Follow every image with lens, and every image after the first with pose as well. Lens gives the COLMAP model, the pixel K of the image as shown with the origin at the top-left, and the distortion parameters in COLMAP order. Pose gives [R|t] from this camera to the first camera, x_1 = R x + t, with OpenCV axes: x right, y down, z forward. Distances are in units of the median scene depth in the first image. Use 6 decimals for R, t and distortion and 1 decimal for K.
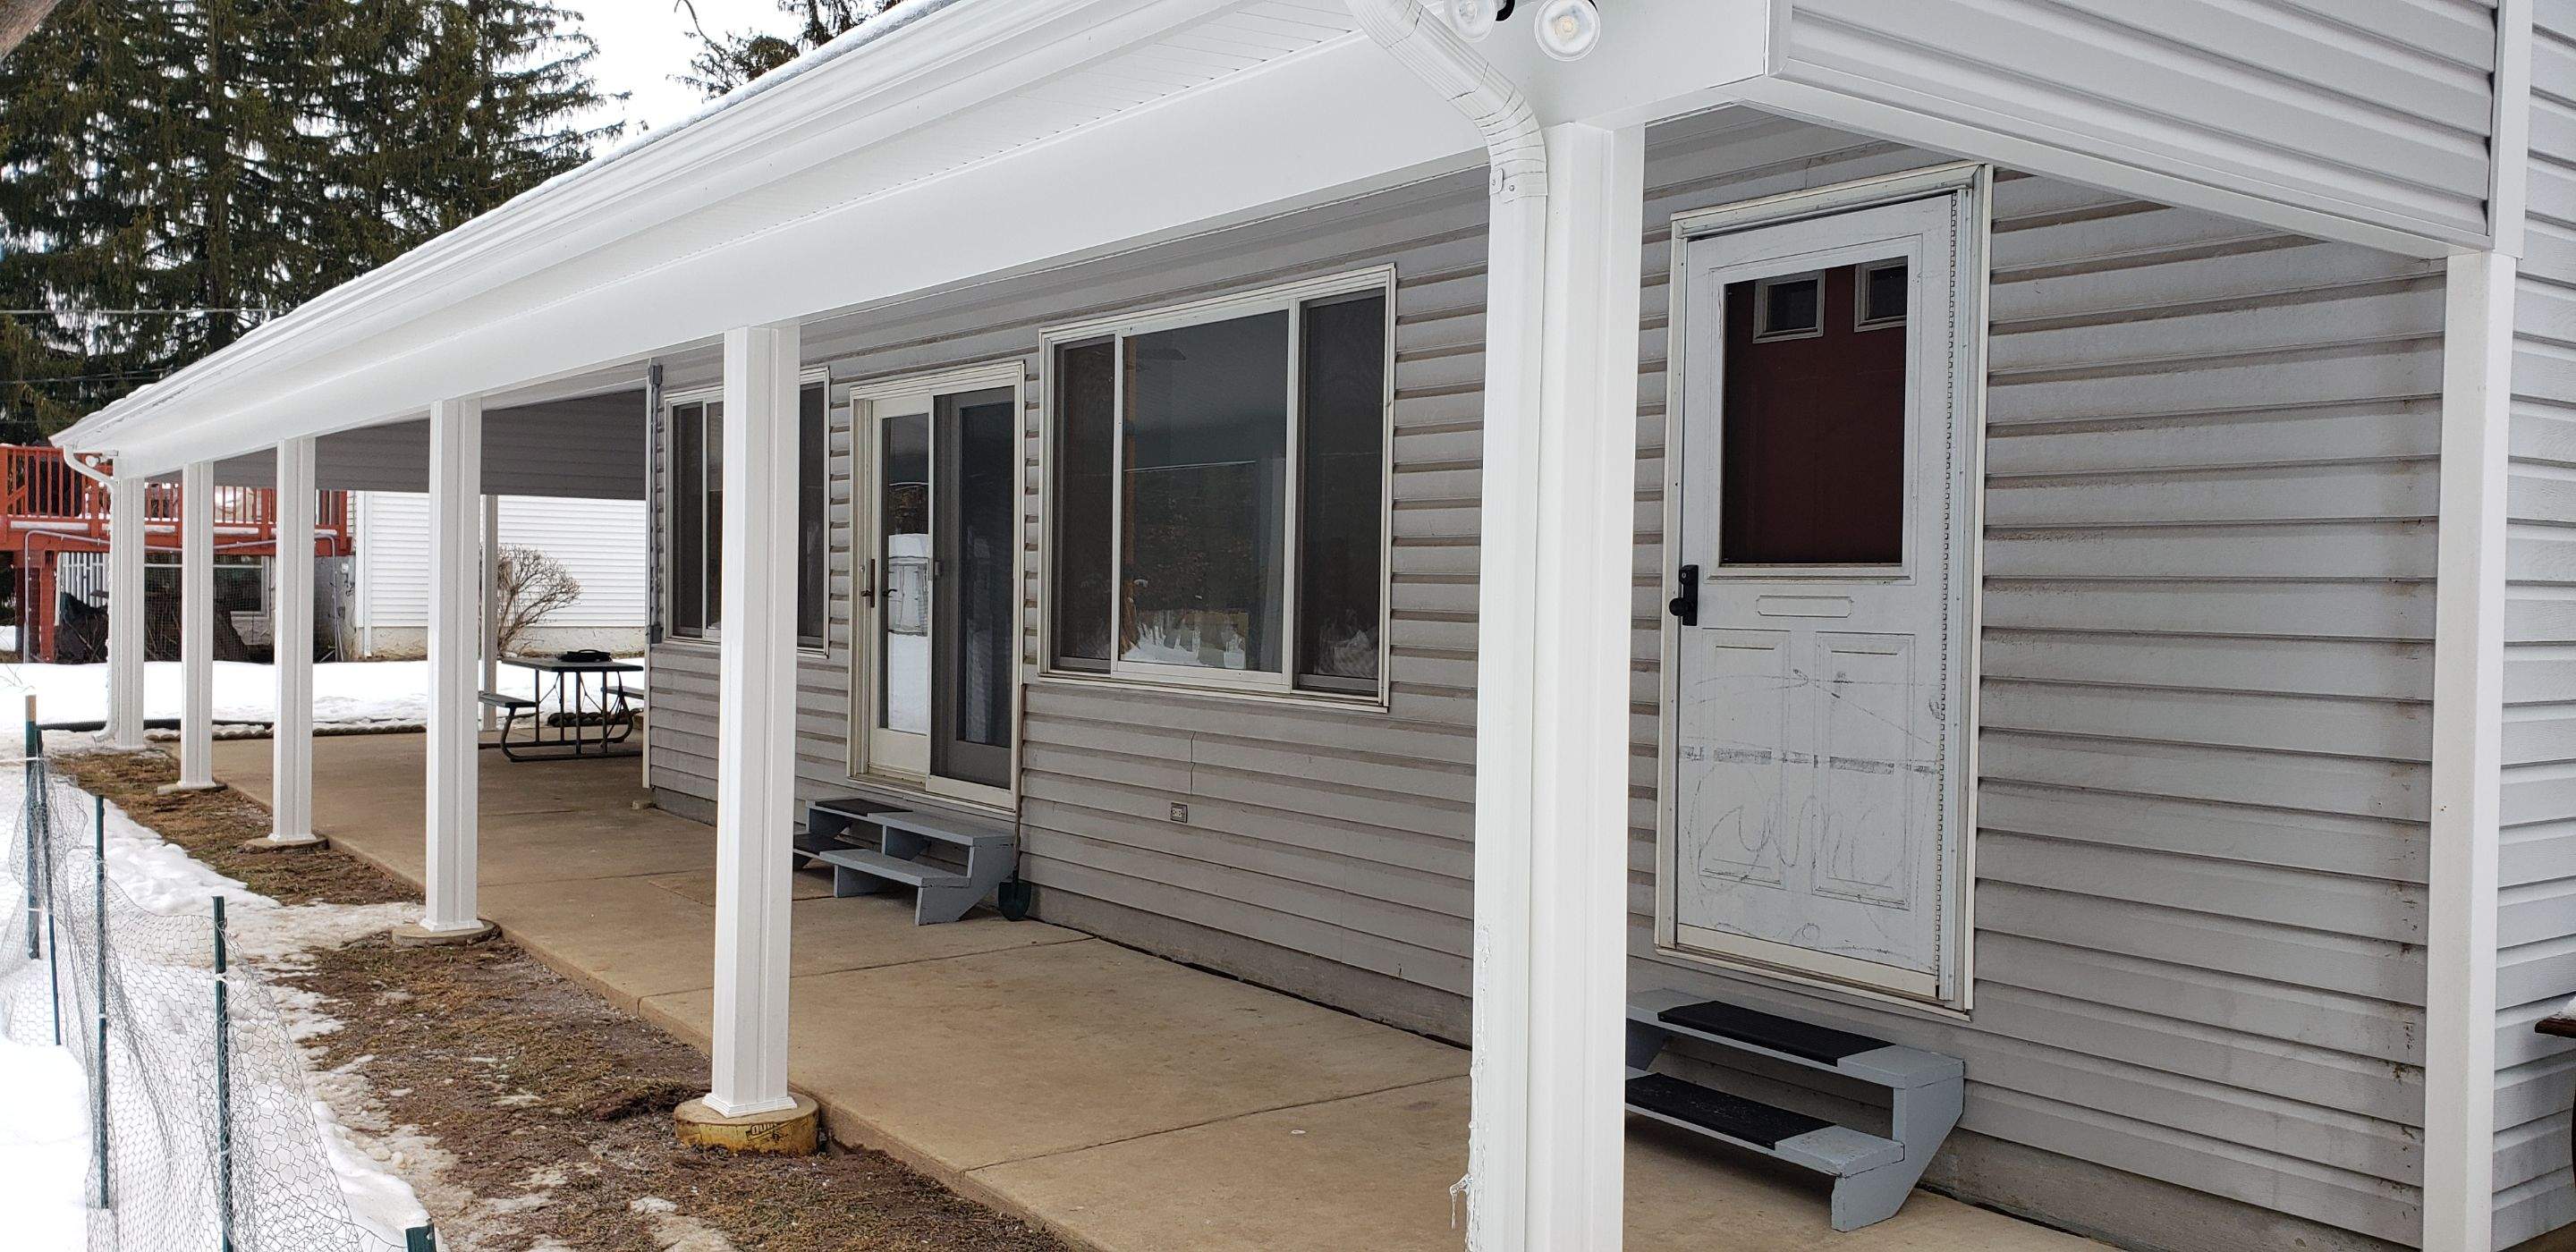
lens RADIAL K [[1984.3, 0, 1307.2], [0, 1984.3, 633.6], [0, 0, 1]] dist [0.030595, -0.002132]
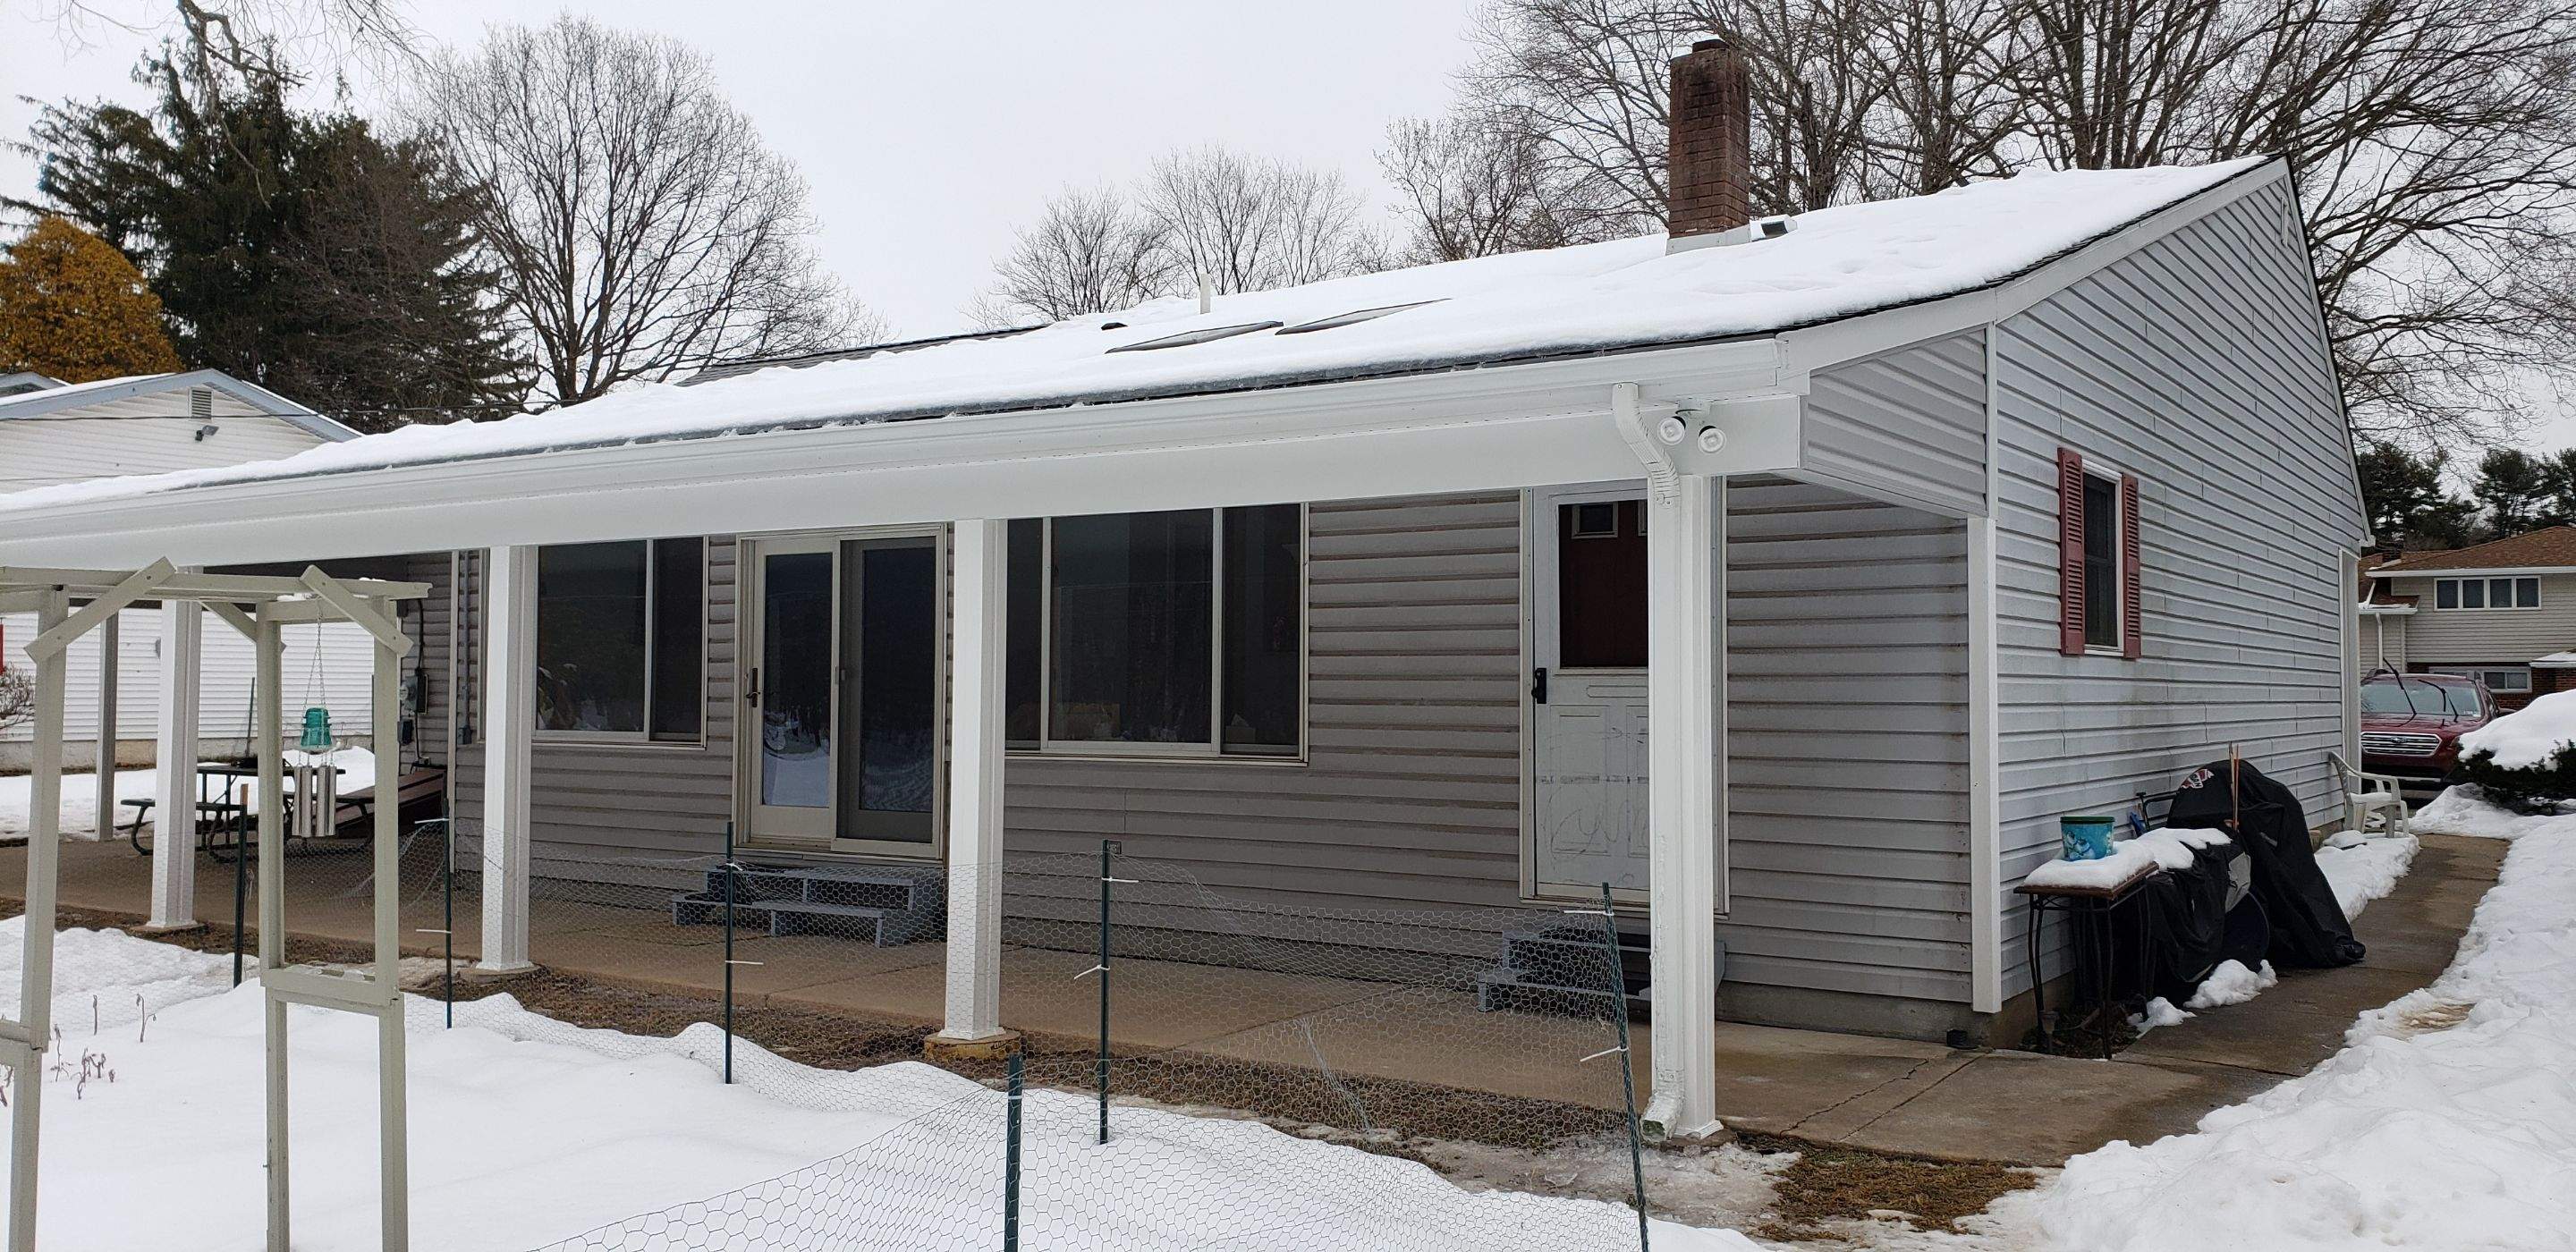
lens RADIAL K [[1984.3, 0, 1299.4], [0, 1984.3, 618.3], [0, 0, 1]] dist [0.030595, -0.002132]
pose [[0.943624, -0.001102, 0.331018, -0.397594], [0.019921, 0.998371, -0.053466, 0.006365], [-0.330420, 0.057046, 0.942109, -0.367538]]
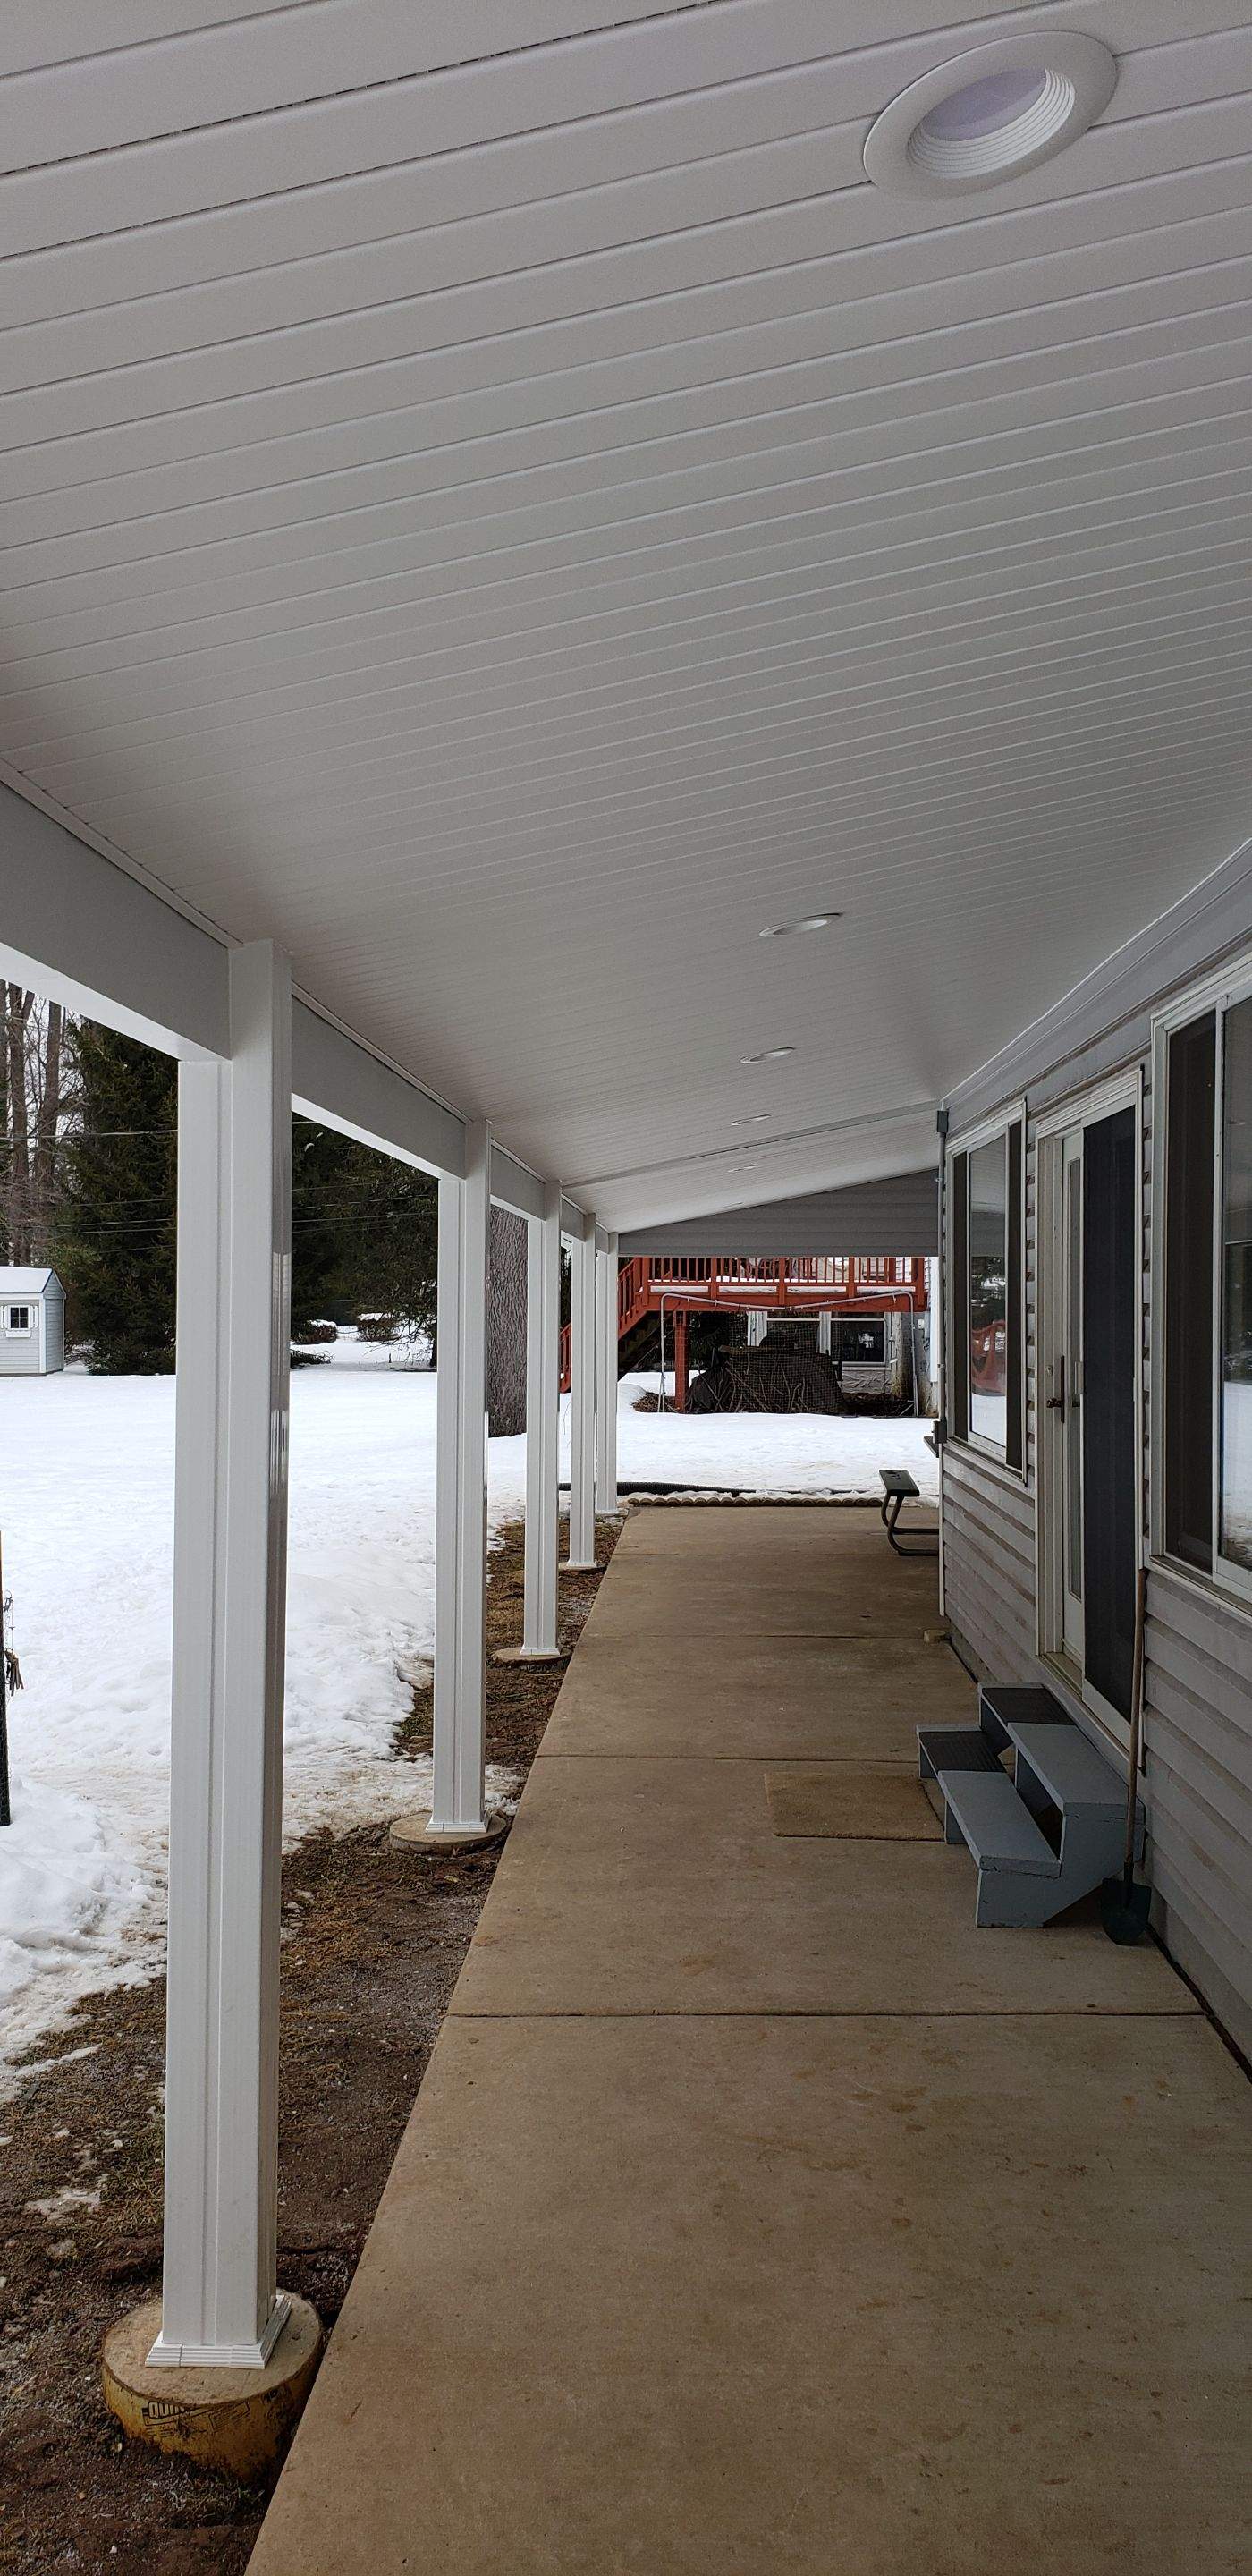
lens RADIAL K [[1984.3, 0, 611.6], [0, 1984.3, 1285.3], [0, 0, 1]] dist [0.030595, -0.002132]
pose [[0.771484, -0.017755, -0.636001, 0.139870], [-0.008781, 0.999218, -0.038548, -0.040806], [0.636188, 0.035324, 0.770725, 0.407574]]
